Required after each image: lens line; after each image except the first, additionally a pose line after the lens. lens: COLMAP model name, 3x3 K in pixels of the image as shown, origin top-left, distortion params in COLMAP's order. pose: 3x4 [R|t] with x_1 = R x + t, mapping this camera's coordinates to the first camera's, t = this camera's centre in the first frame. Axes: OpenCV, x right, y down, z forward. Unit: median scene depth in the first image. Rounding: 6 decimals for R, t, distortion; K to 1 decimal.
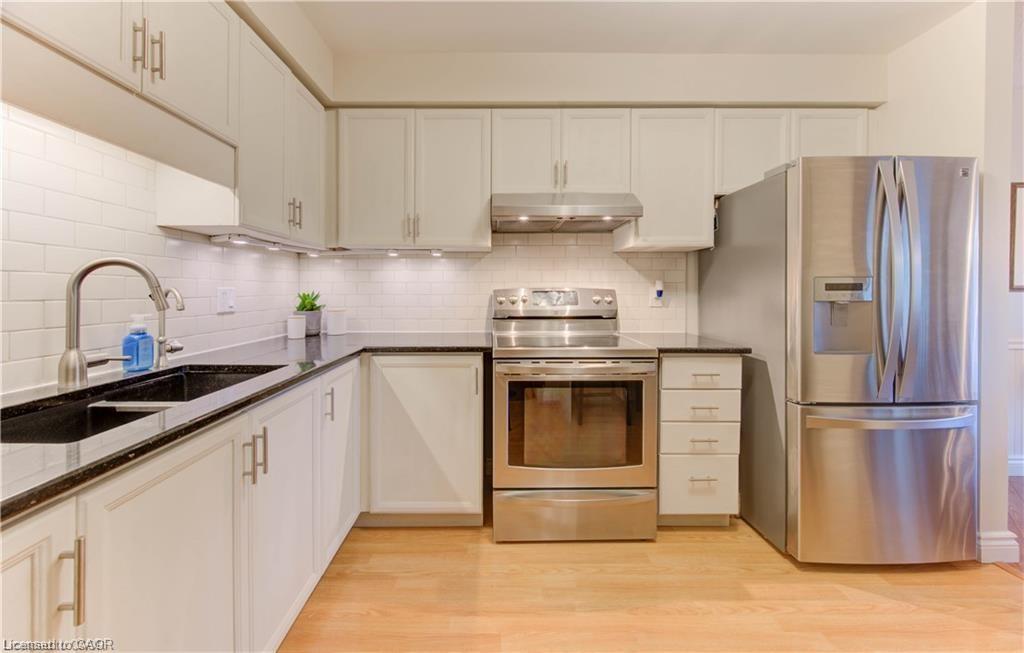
lens RADIAL K [[395.1, 0, 487.6], [0, 395.1, 288.3], [0, 0, 1]] dist [0.000254, -0.002517]
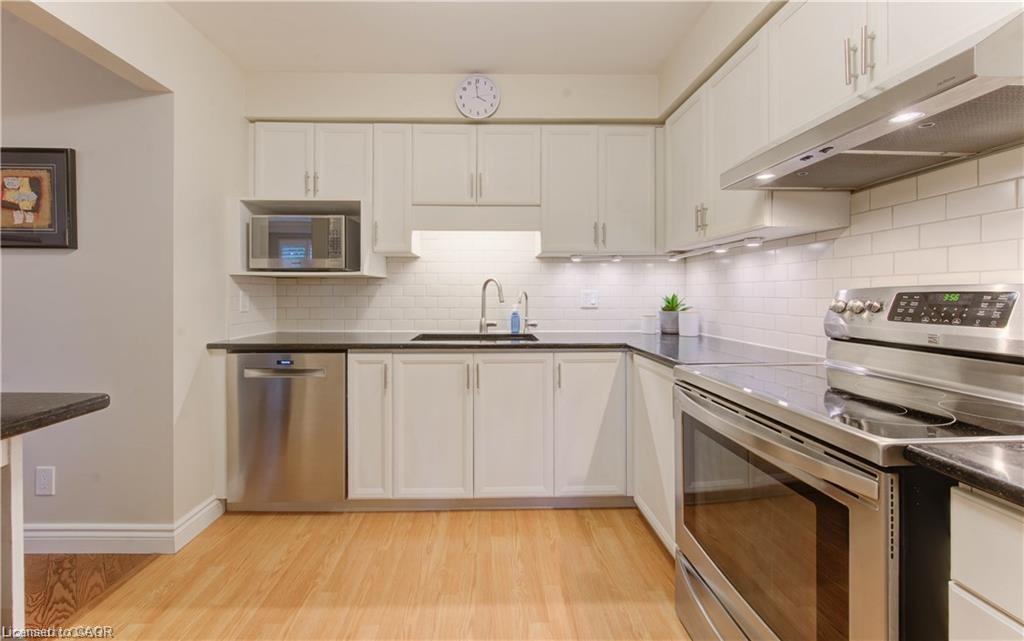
lens RADIAL K [[390.9, 0, 502.6], [0, 390.9, 290.2], [0, 0, 1]] dist [-0.001508, -0.000811]
pose [[0.027101, -0.010843, -0.999574, 0.759033], [0.004401, 0.999933, -0.010728, 0.009711], [0.999623, -0.004109, 0.027147, 0.612860]]
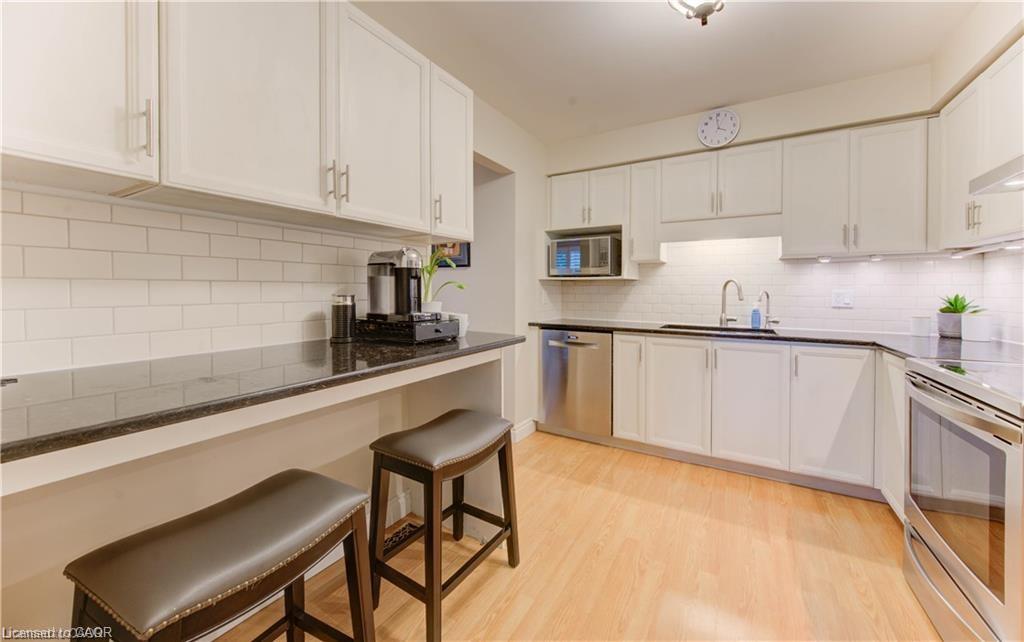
lens RADIAL K [[390.9, 0, 515.1], [0, 390.9, 293.2], [0, 0, 1]] dist [-0.001508, -0.000811]
pose [[-0.516395, -0.001169, -0.856350, 1.183621], [-0.002948, 0.999996, 0.000412, 0.010481], [0.856346, 0.002738, -0.516396, 0.676162]]
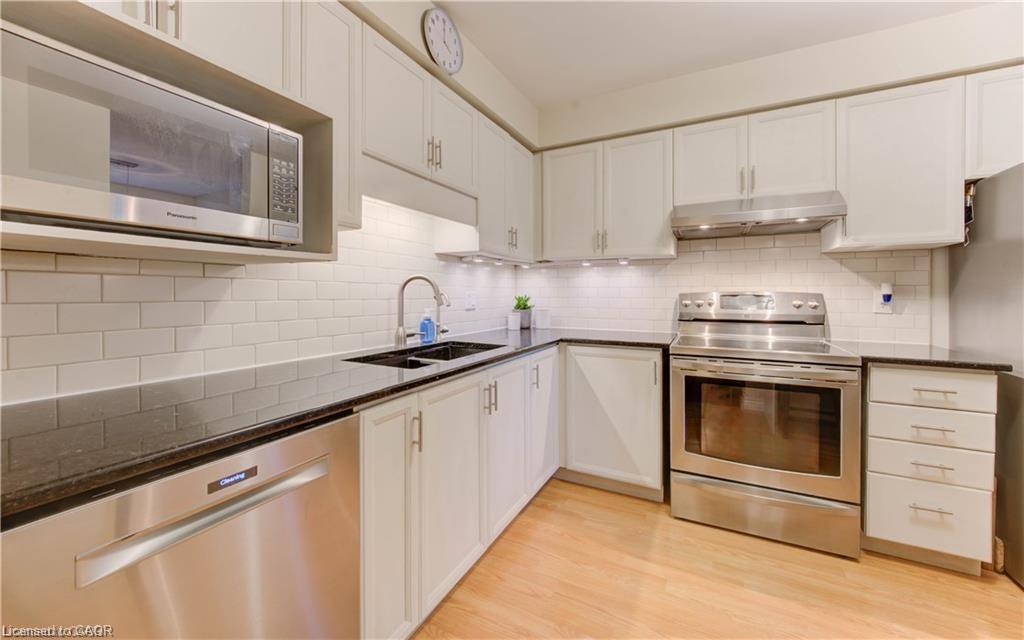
lens RADIAL K [[390.9, 0, 501.6], [0, 390.9, 291.6], [0, 0, 1]] dist [-0.001508, -0.000811]
pose [[0.885911, -0.001835, -0.463851, 0.101421], [0.001254, 0.999998, -0.001562, -0.000479], [0.463853, 0.000802, 0.885912, -0.208601]]
